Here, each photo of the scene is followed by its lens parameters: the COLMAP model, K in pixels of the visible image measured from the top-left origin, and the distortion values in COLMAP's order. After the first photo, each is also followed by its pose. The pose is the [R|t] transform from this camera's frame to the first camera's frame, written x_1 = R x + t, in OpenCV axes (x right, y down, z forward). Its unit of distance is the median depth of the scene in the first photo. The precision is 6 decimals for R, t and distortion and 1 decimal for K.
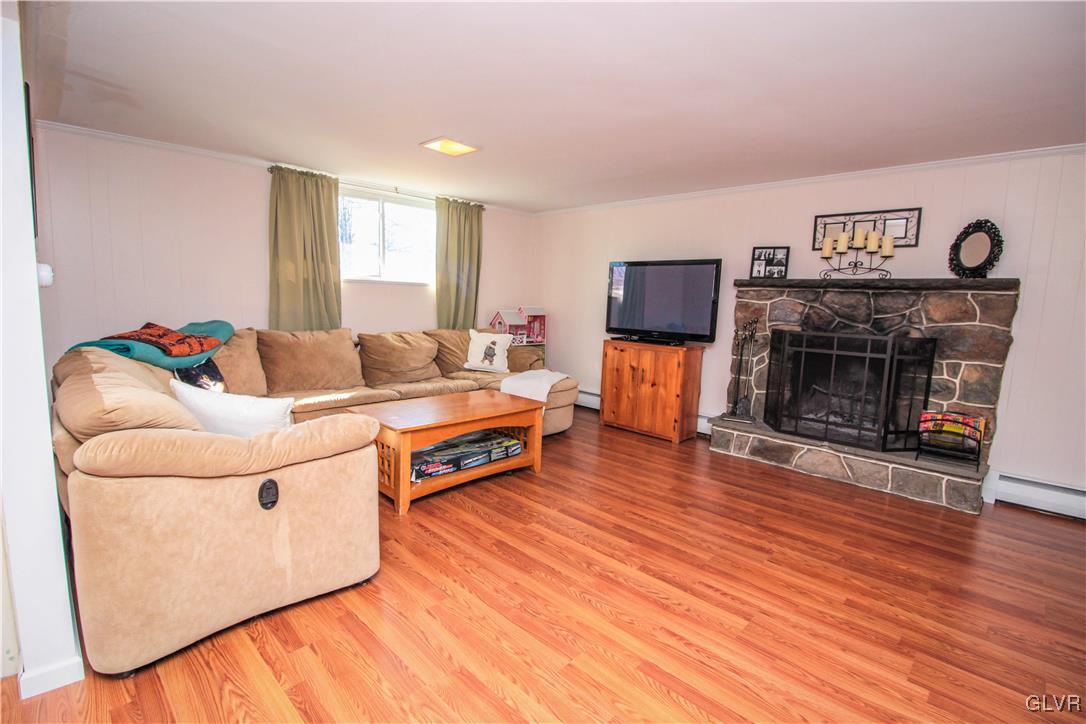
lens RADIAL K [[498.9, 0, 544.7], [0, 498.9, 363.0], [0, 0, 1]] dist [-0.015073, -0.001481]
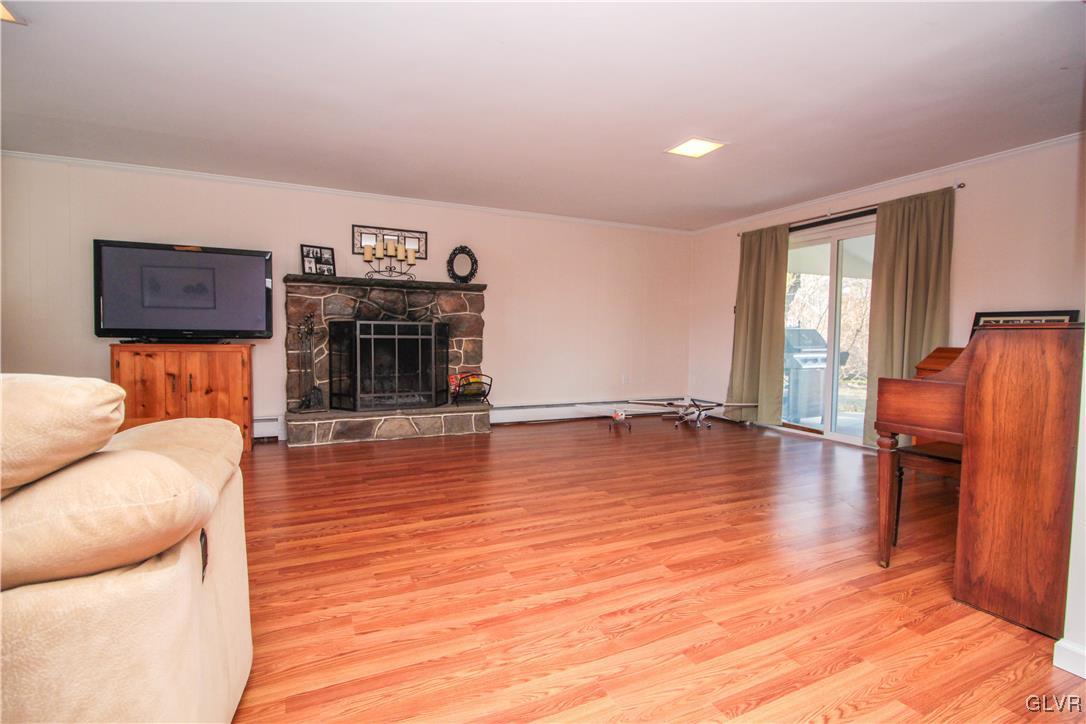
lens RADIAL K [[498.9, 0, 538.5], [0, 498.9, 361.3], [0, 0, 1]] dist [-0.015073, -0.001481]
pose [[0.358478, -0.075709, 0.930463, -0.447147], [0.117744, 0.992413, 0.035386, 0.036081], [-0.926083, 0.096871, 0.364672, 0.211643]]
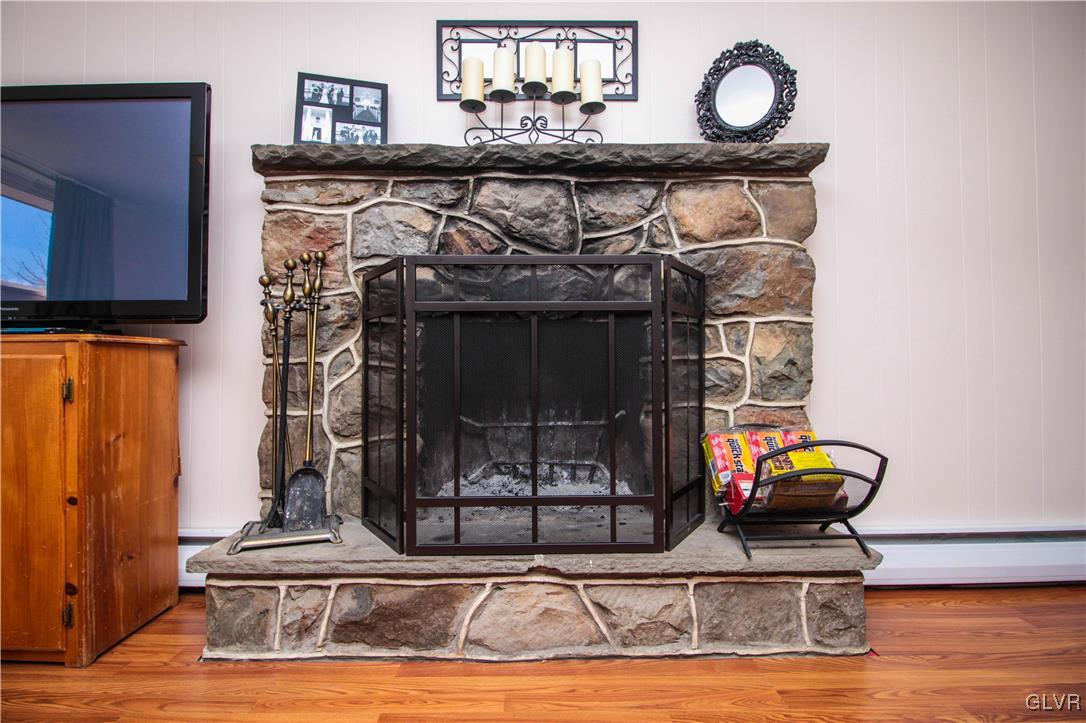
lens RADIAL K [[498.9, 0, 542.1], [0, 498.9, 360.2], [0, 0, 1]] dist [-0.015073, -0.001481]
pose [[0.709817, -0.033955, 0.703568, 0.317279], [0.114427, 0.991128, -0.067610, 0.042459], [-0.695030, 0.128498, 0.707405, 0.718640]]
